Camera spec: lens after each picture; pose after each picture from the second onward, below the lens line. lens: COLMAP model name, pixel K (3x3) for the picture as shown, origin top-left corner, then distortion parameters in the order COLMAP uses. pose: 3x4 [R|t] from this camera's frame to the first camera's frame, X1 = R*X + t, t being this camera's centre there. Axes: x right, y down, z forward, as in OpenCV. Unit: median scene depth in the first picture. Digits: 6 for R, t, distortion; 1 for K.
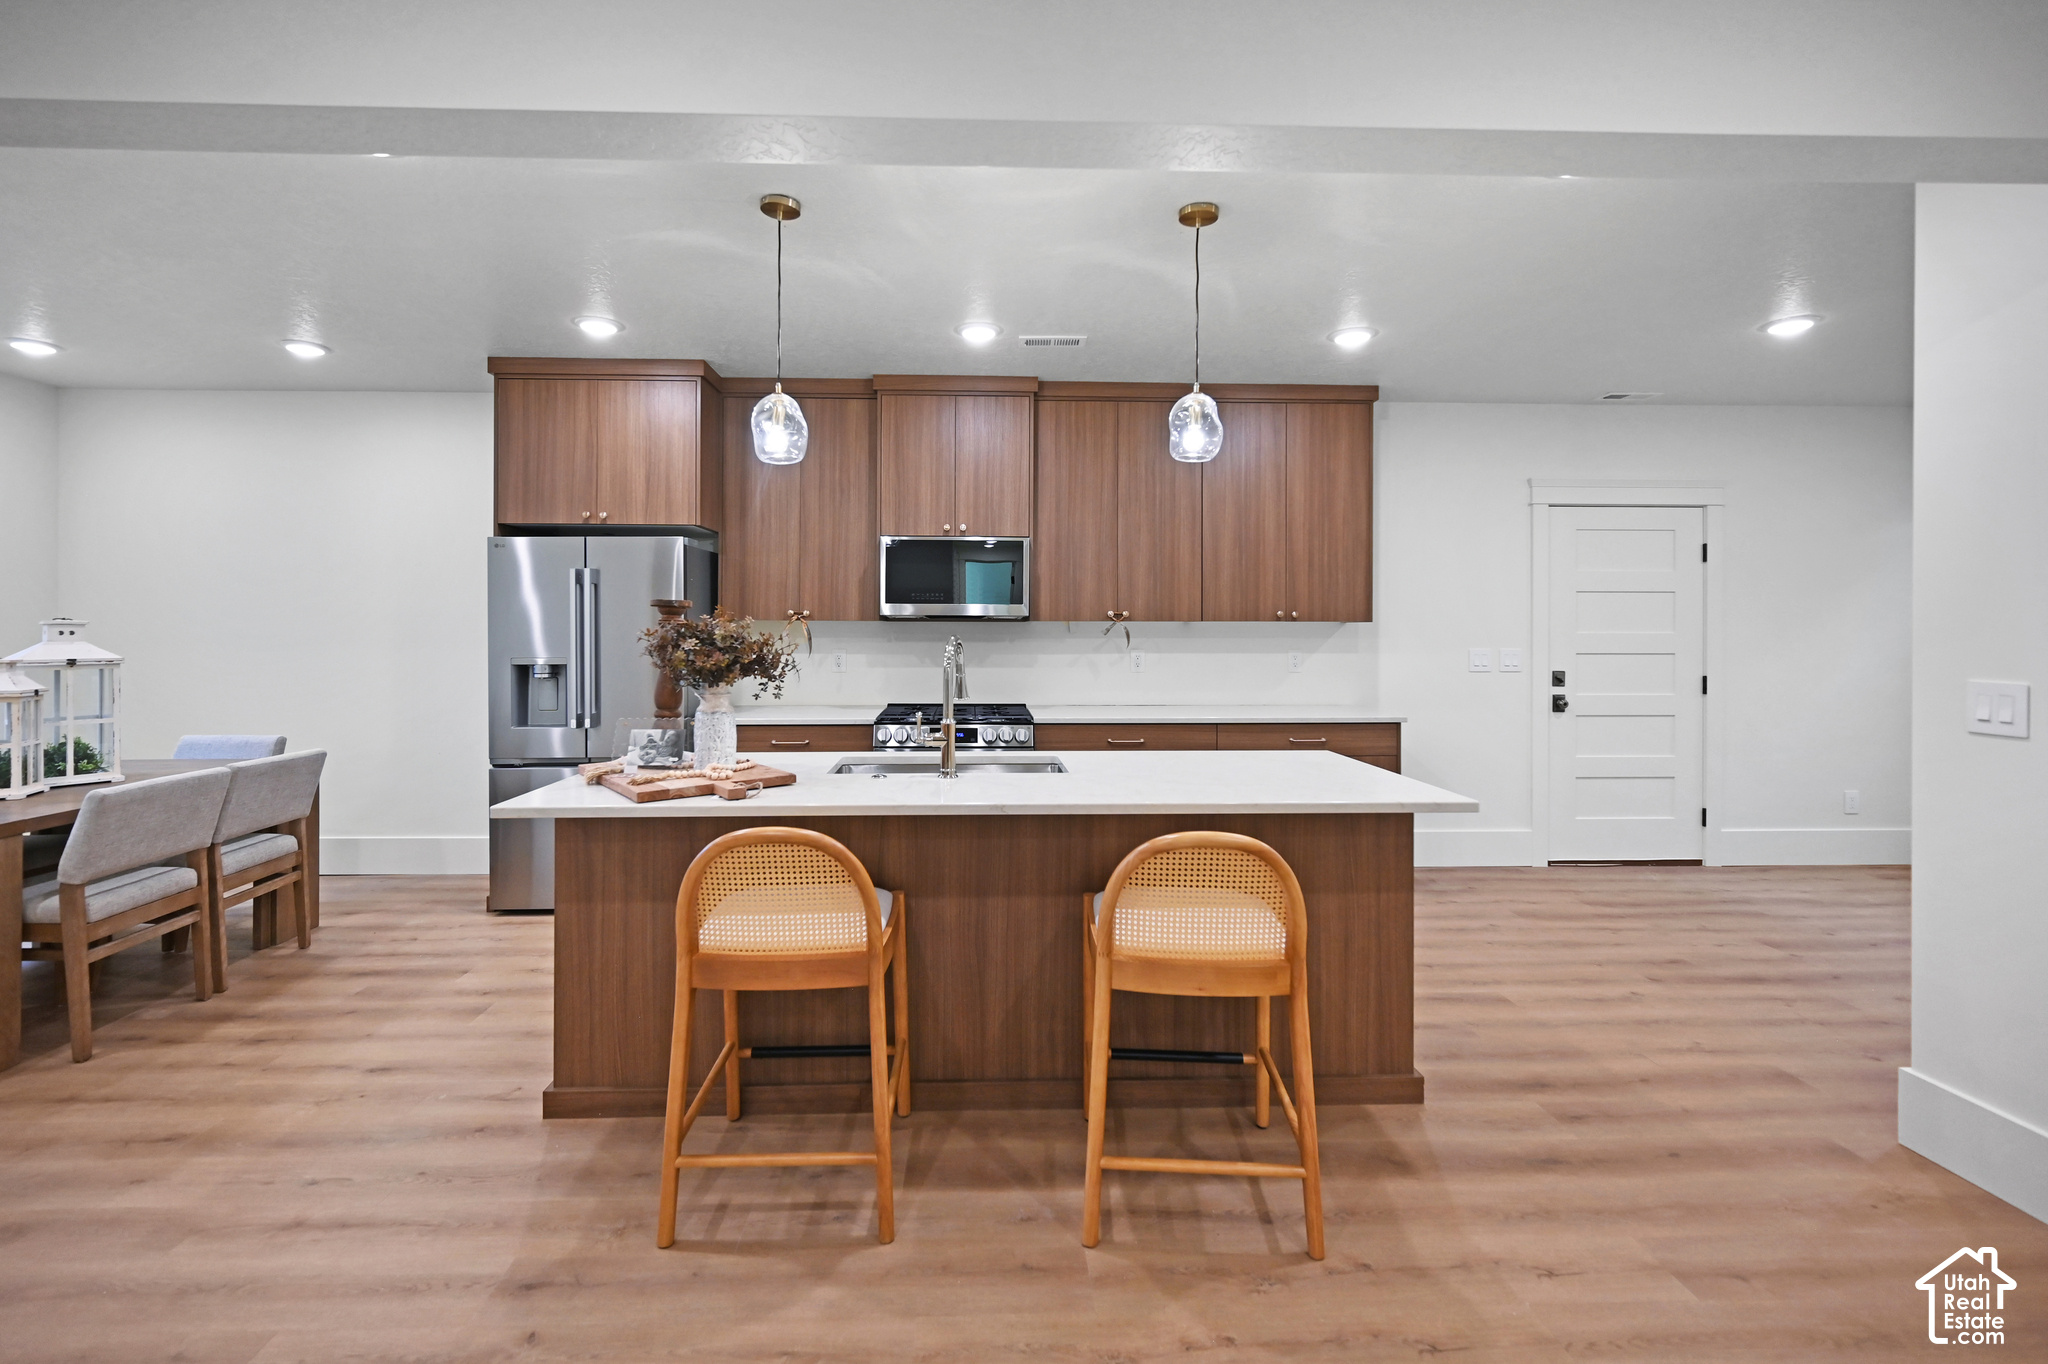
lens RADIAL K [[853.0, 0, 1012.0], [0, 853.0, 628.3], [0, 0, 1]] dist [-0.000518, -0.000113]
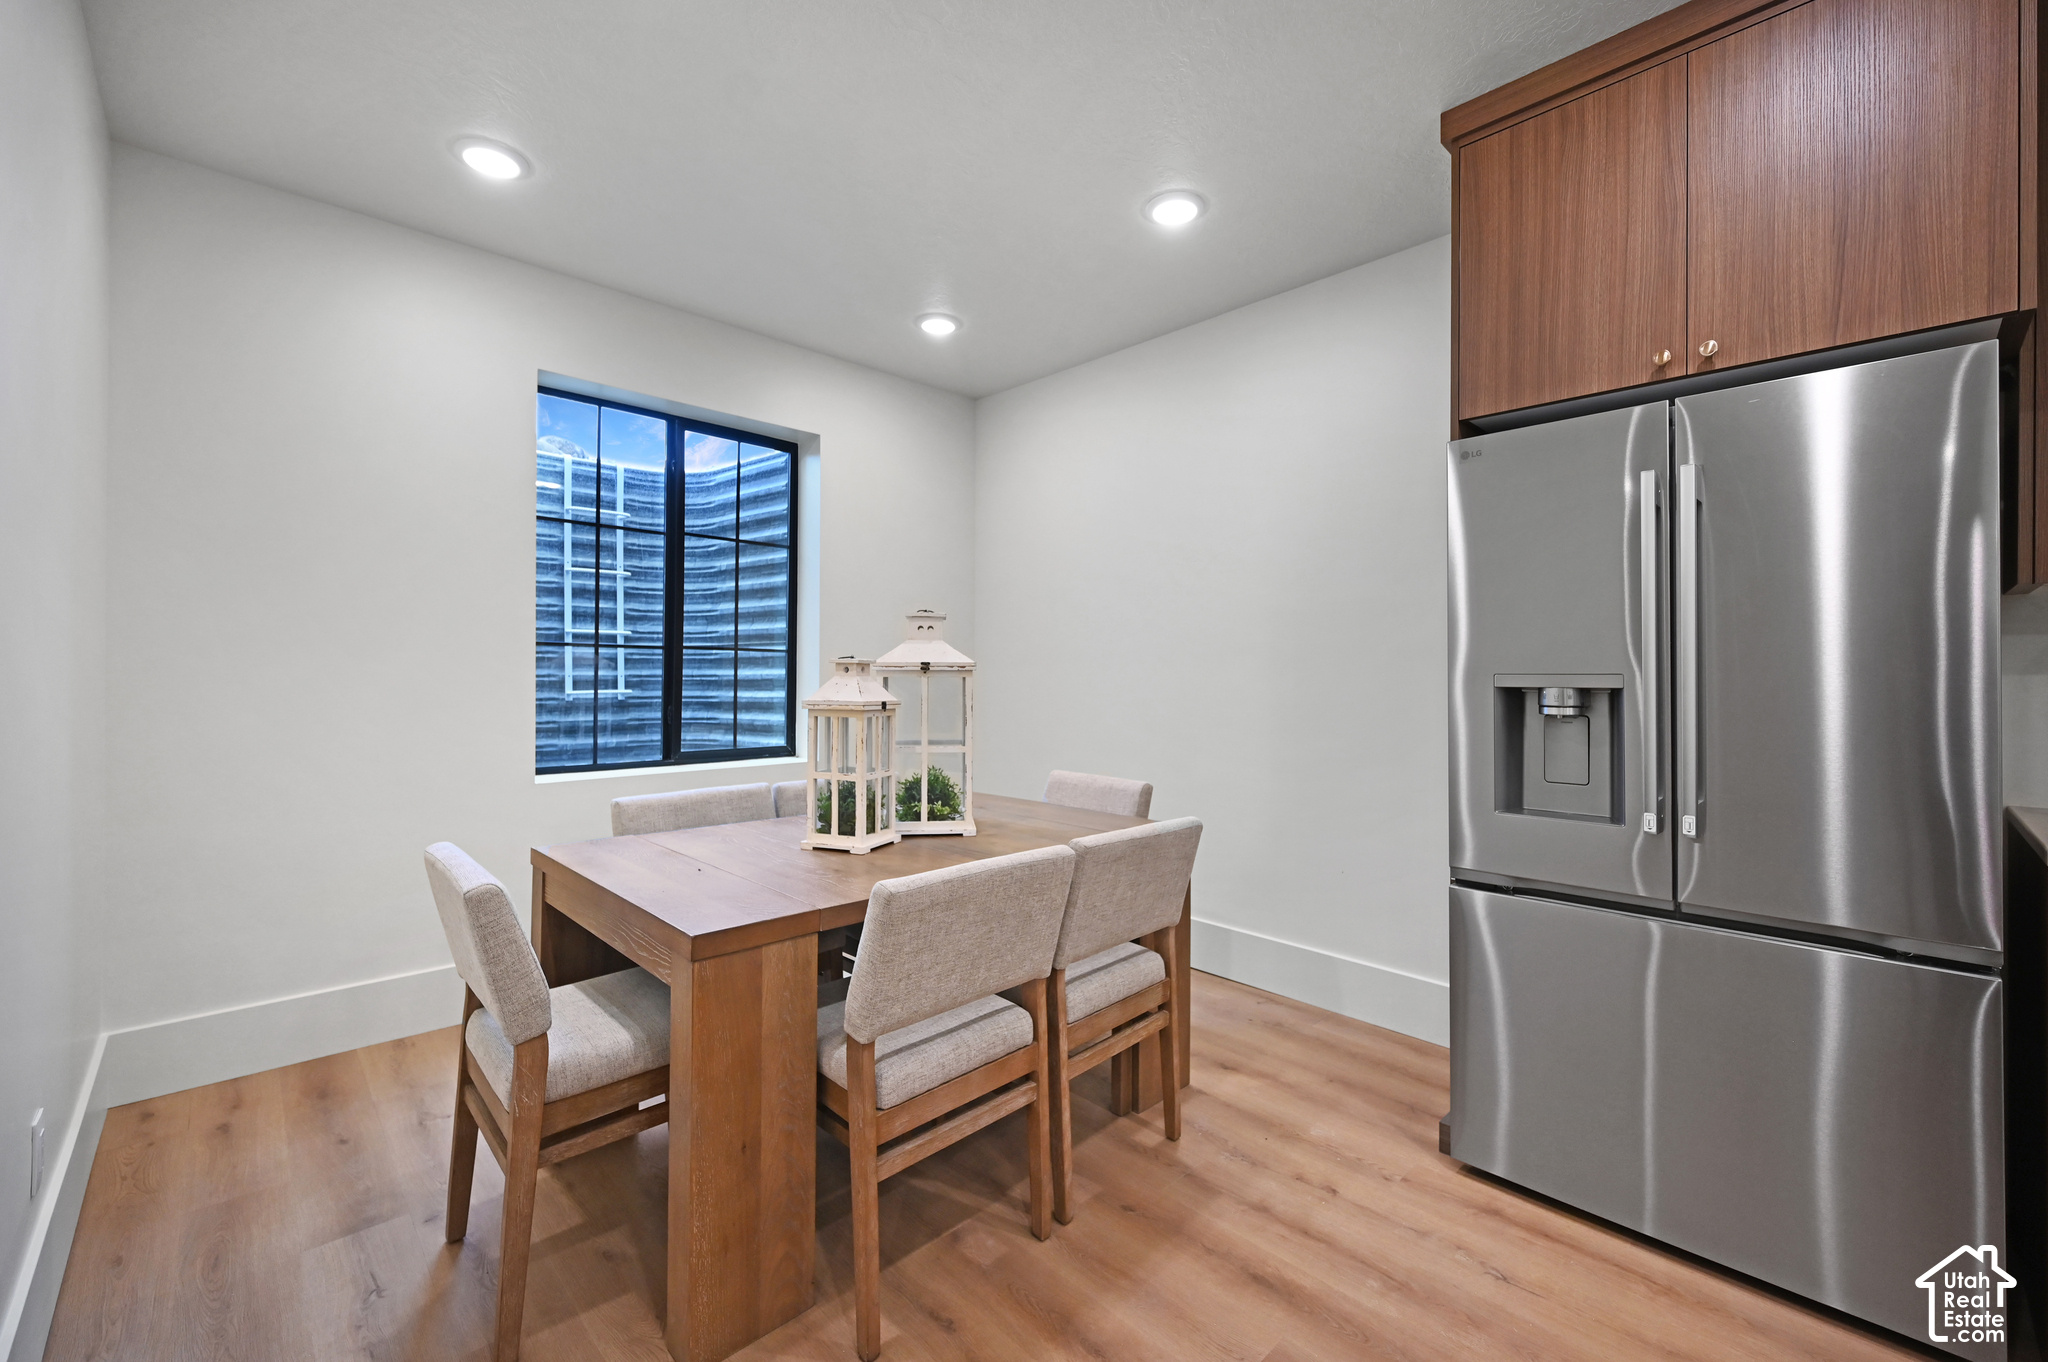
lens RADIAL K [[863.5, 0, 1030.5], [0, 863.5, 658.2], [0, 0, 1]] dist [-0.000222, 0.000015]
pose [[0.658987, -0.009463, -0.752095, -0.433540], [-0.003770, 0.999867, -0.015883, 0.039212], [0.752145, 0.013302, 0.658864, 0.516643]]
